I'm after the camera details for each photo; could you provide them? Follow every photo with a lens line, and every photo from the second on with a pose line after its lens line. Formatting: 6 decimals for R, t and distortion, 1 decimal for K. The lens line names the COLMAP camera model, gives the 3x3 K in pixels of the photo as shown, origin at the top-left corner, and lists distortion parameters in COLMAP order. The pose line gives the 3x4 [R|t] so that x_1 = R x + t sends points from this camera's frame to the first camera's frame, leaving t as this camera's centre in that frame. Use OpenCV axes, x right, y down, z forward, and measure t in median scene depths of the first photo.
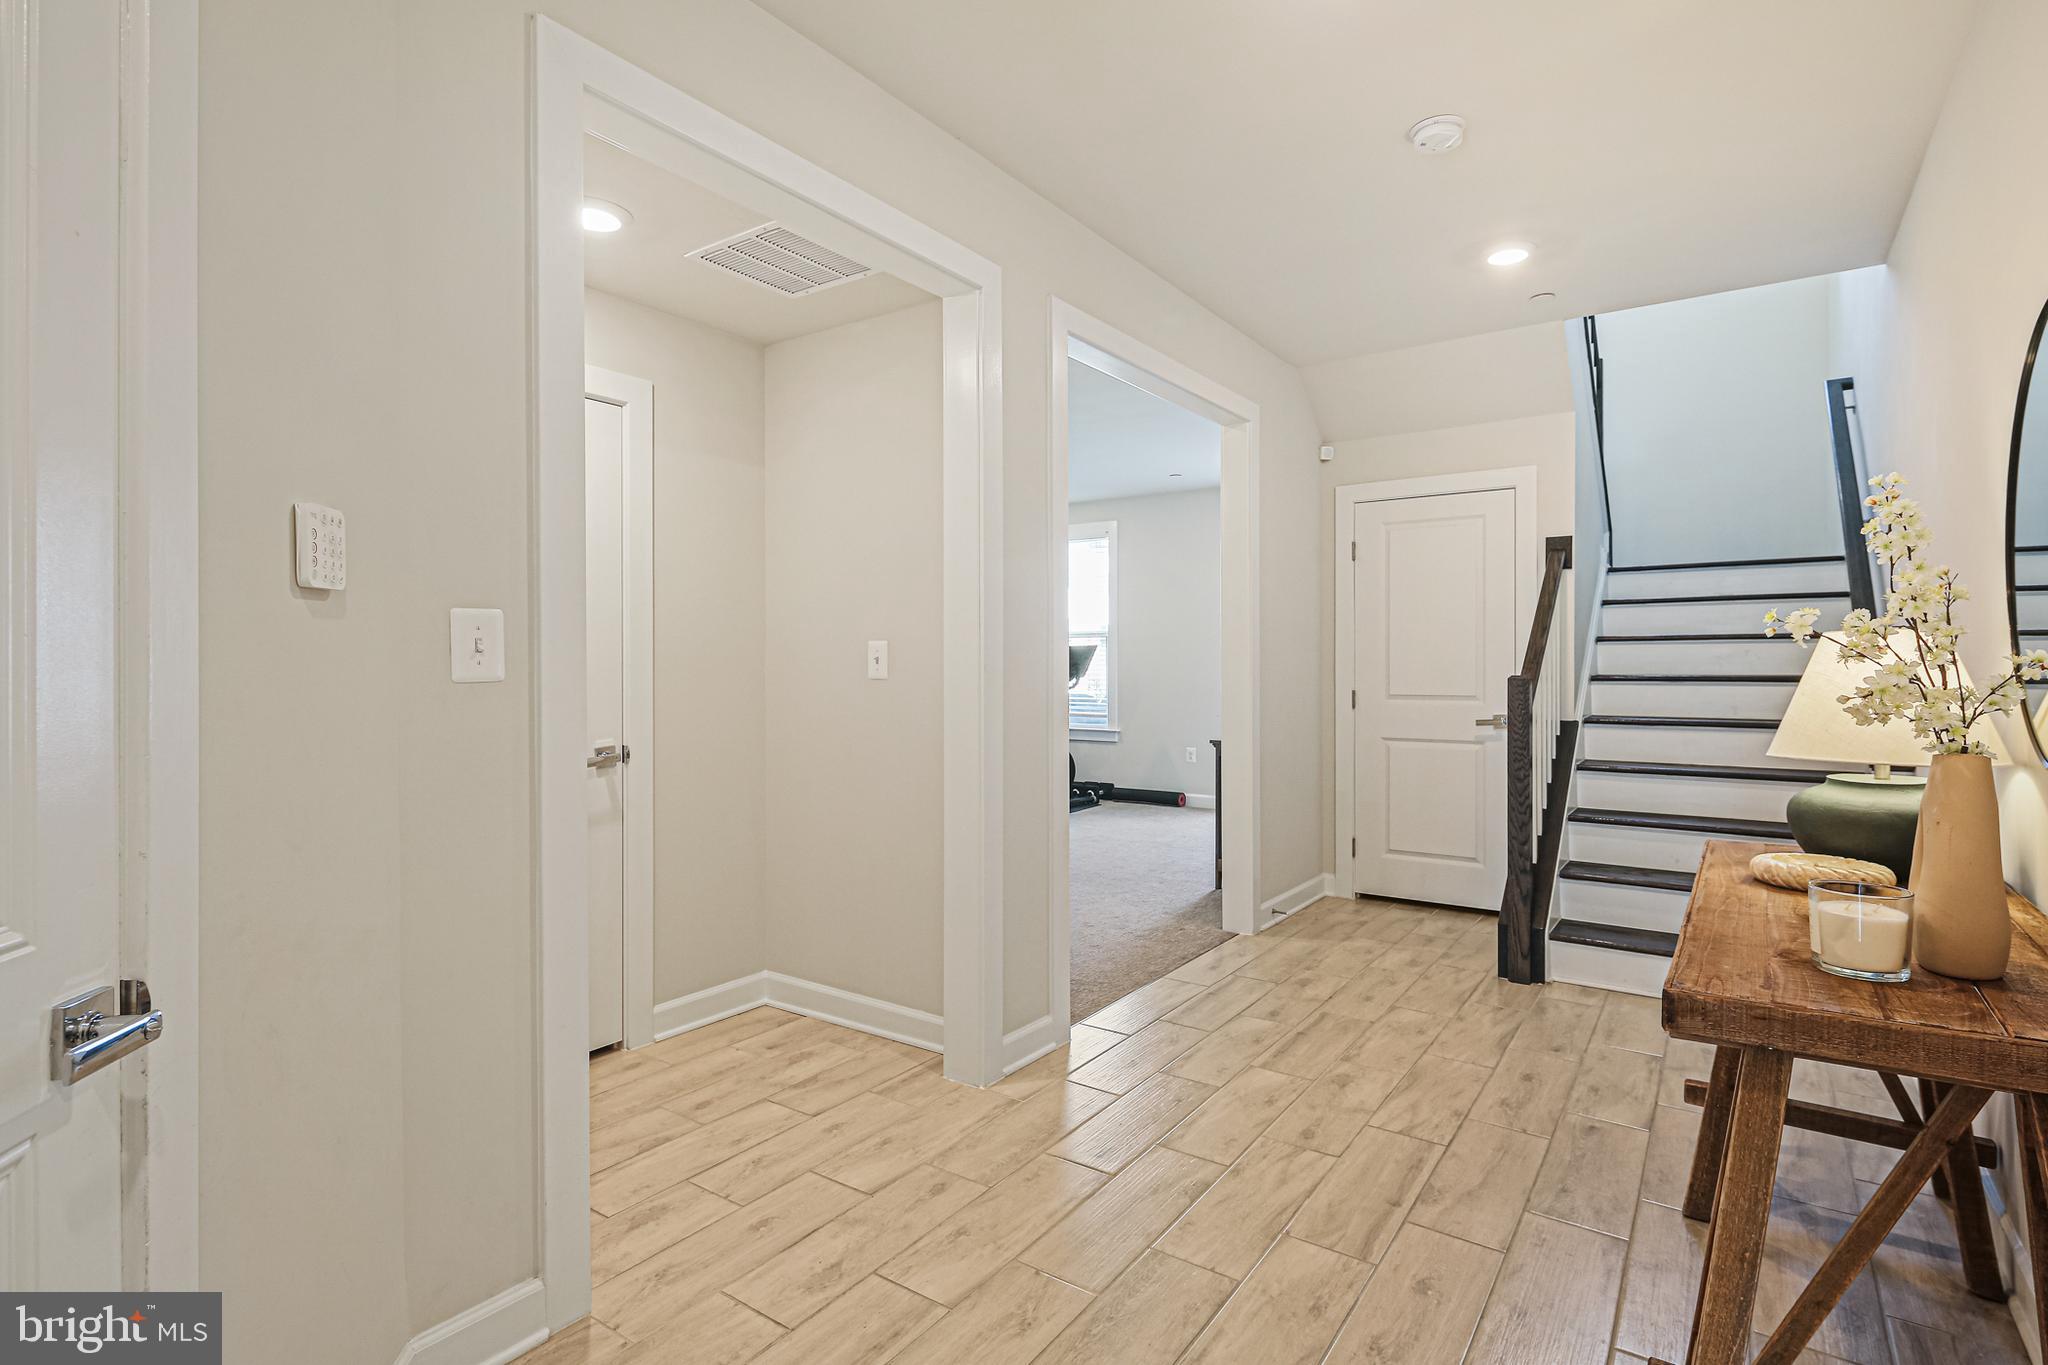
lens RADIAL K [[1003.3, 0, 1026.7], [0, 1003.3, 684.4], [0, 0, 1]] dist [-0.004632, 0.000038]
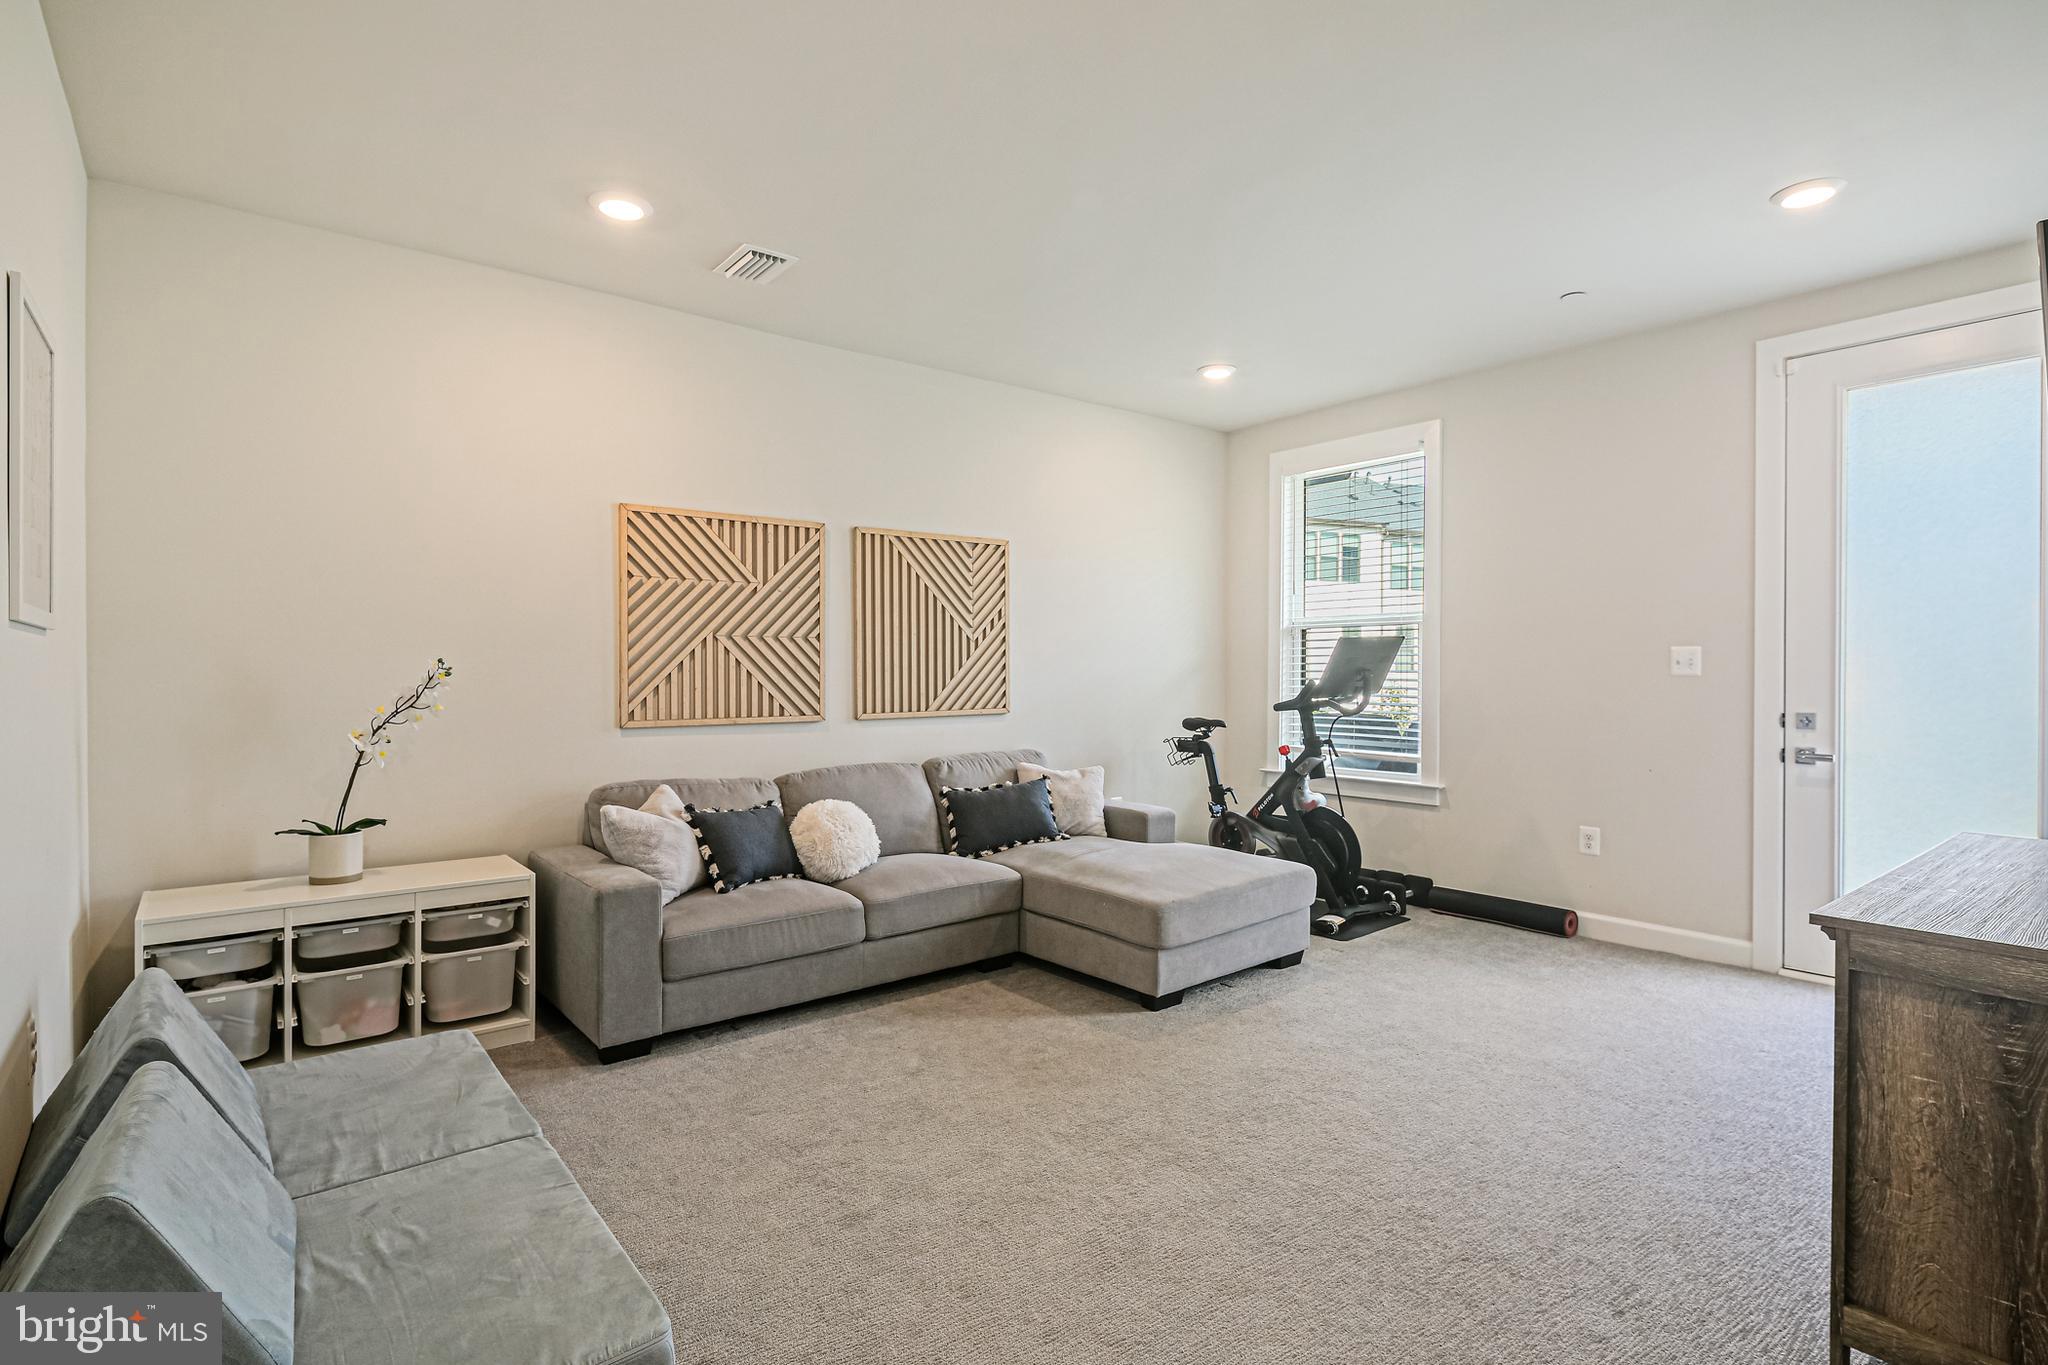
lens RADIAL K [[1003.3, 0, 1026.1], [0, 1003.3, 685.7], [0, 0, 1]] dist [-0.004632, 0.000038]
pose [[0.961374, 0.006321, -0.275172, 0.021174], [-0.004865, 0.999970, 0.005973, -0.013012], [0.275202, -0.004403, 0.961376, 0.394627]]
